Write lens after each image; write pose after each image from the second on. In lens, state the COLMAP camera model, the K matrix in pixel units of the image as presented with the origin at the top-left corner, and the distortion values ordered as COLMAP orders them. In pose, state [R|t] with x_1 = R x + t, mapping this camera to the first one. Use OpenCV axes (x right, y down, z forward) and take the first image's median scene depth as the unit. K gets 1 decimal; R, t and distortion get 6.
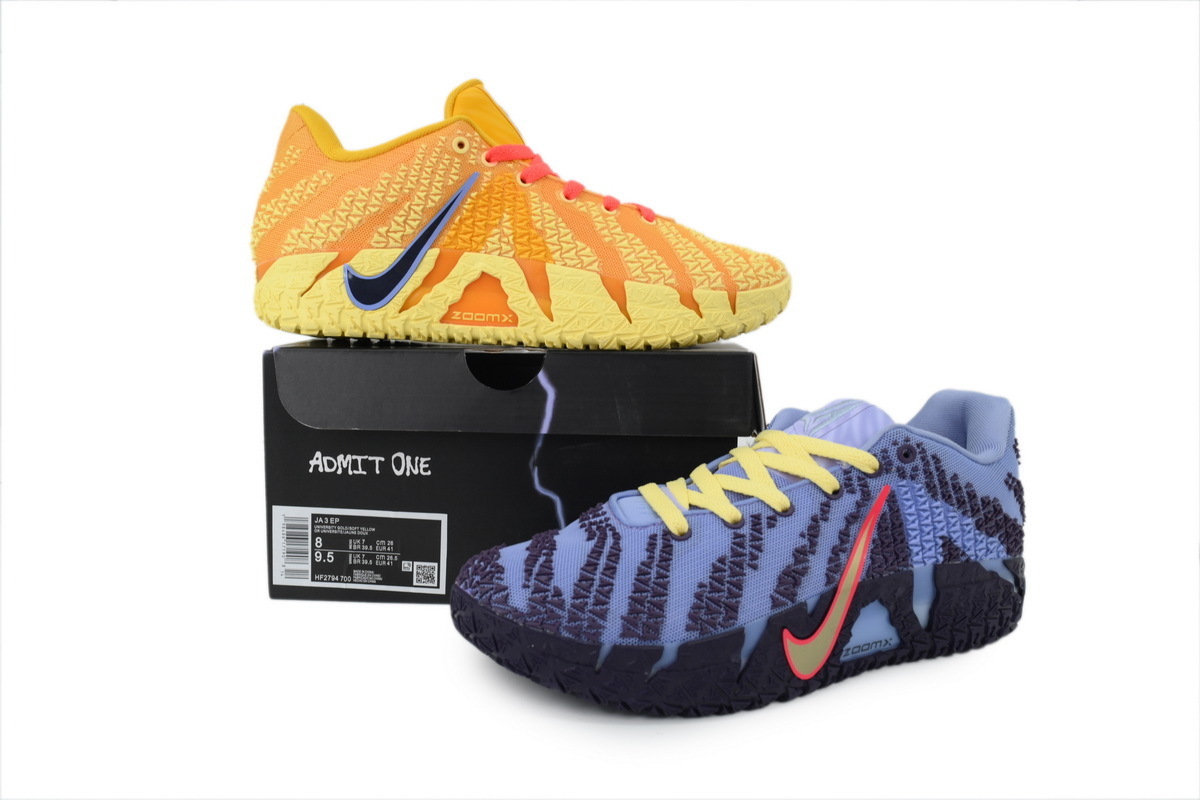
lens RADIAL K [[998.8, 0, 600.0], [0, 998.8, 400.0], [0, 0, 1]] dist [0.057814, 0.004050]
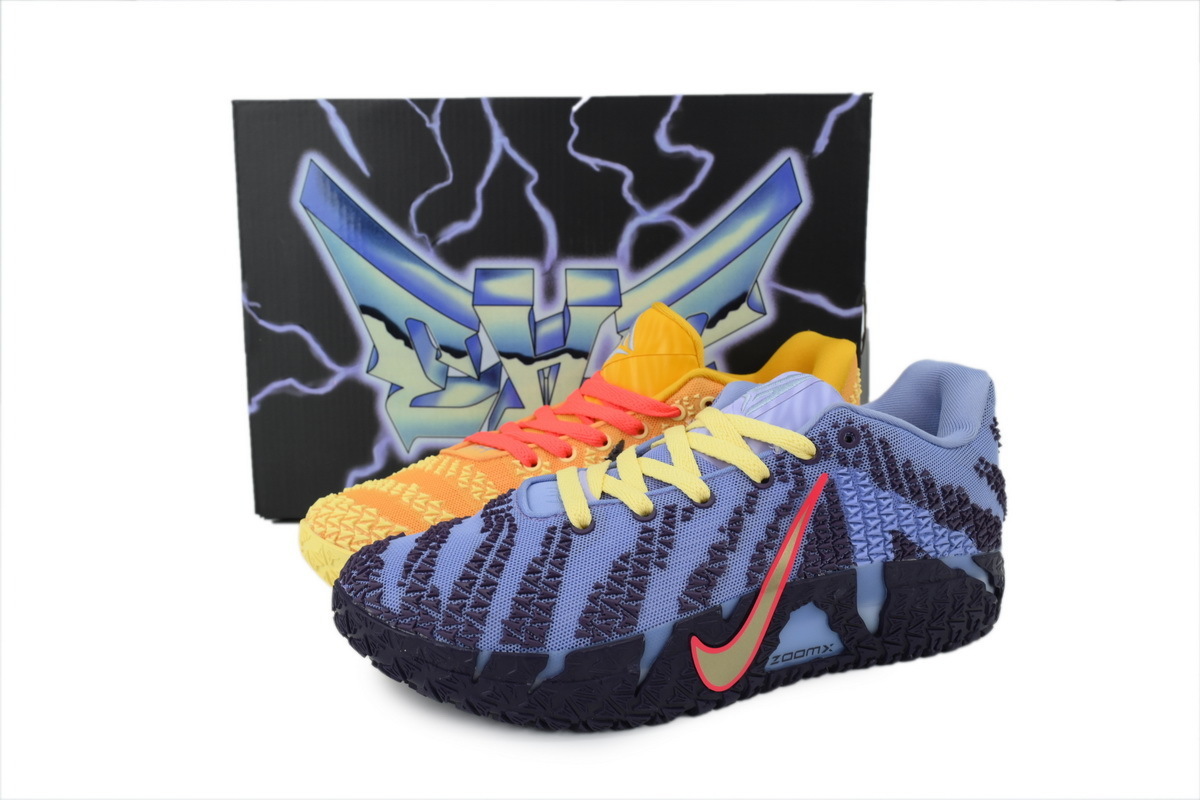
lens RADIAL K [[998.8, 0, 600.0], [0, 998.8, 400.0], [0, 0, 1]] dist [0.057814, 0.004050]
pose [[0.995722, 0.004053, -0.092310, 0.167481], [0.000549, 0.998761, 0.049768, -0.022579], [0.092397, -0.049605, 0.994486, 0.110251]]
